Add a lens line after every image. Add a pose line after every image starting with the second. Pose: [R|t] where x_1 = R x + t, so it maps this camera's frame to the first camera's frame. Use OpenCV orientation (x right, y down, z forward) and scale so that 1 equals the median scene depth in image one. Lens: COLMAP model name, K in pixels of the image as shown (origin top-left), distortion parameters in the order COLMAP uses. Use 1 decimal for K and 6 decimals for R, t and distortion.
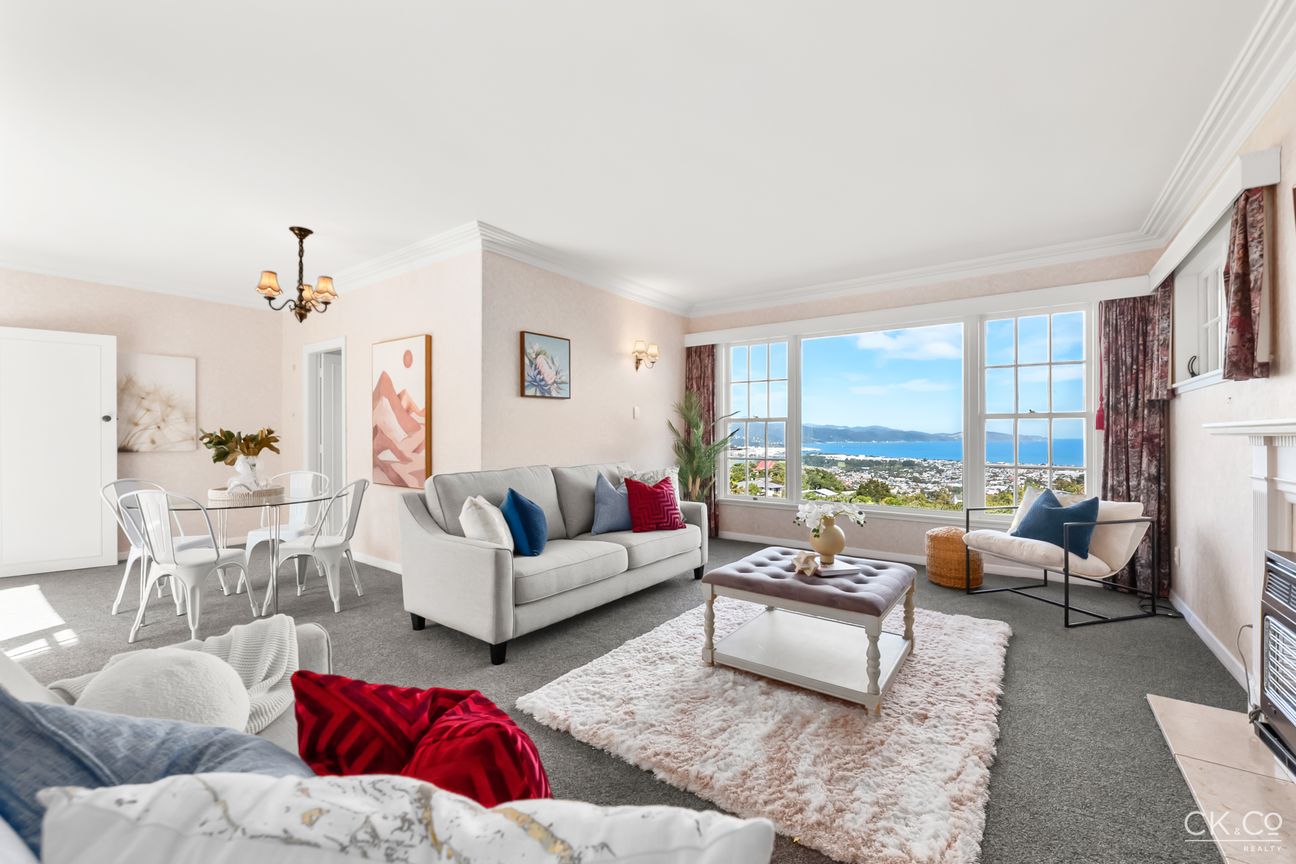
lens RADIAL K [[527.0, 0, 647.6], [0, 527.0, 436.8], [0, 0, 1]] dist [-0.000233, -0.000260]
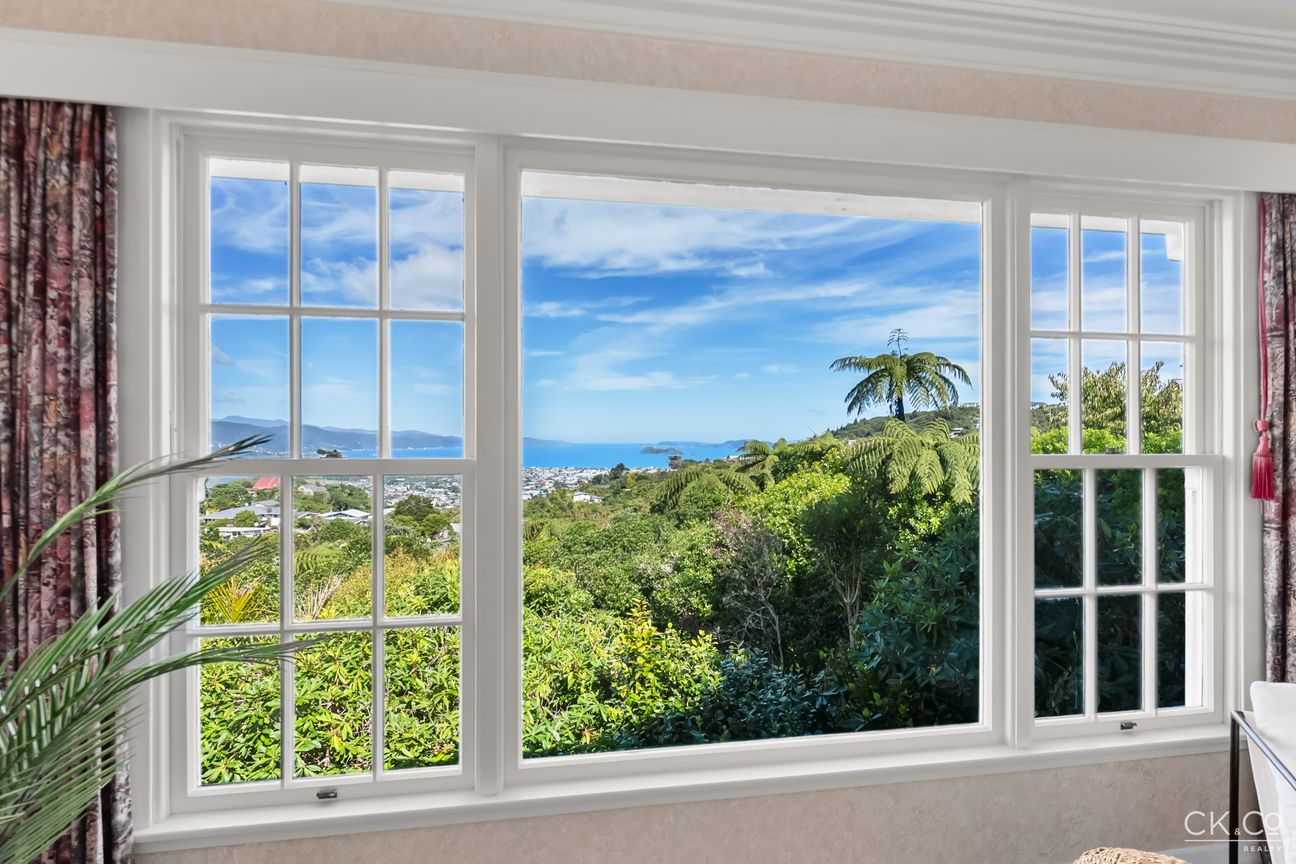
lens RADIAL K [[608.0, 0, 649.5], [0, 608.0, 443.7], [0, 0, 1]] dist [0.001728, -0.000629]
pose [[0.708903, -0.006442, 0.705277, 0.162289], [0.005357, 0.999979, 0.003748, -0.063729], [-0.705286, 0.001121, 0.708922, 1.022942]]
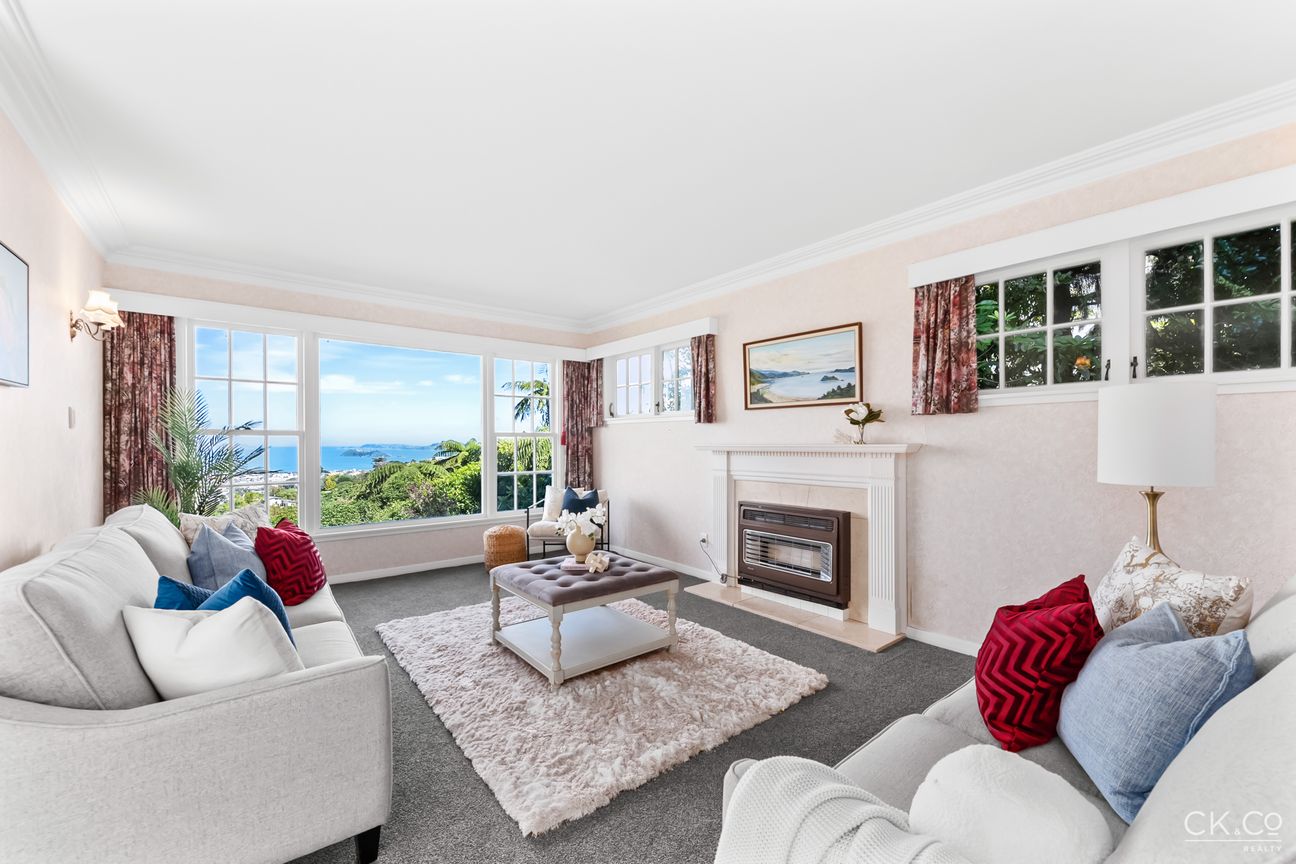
lens RADIAL K [[519.9, 0, 648.4], [0, 519.9, 446.2], [0, 0, 1]] dist [0.001491, 0.000046]
pose [[0.265985, -0.009488, 0.963931, -0.524116], [0.007724, 0.999940, 0.007711, -0.020391], [-0.963946, 0.005394, 0.266042, 0.377777]]
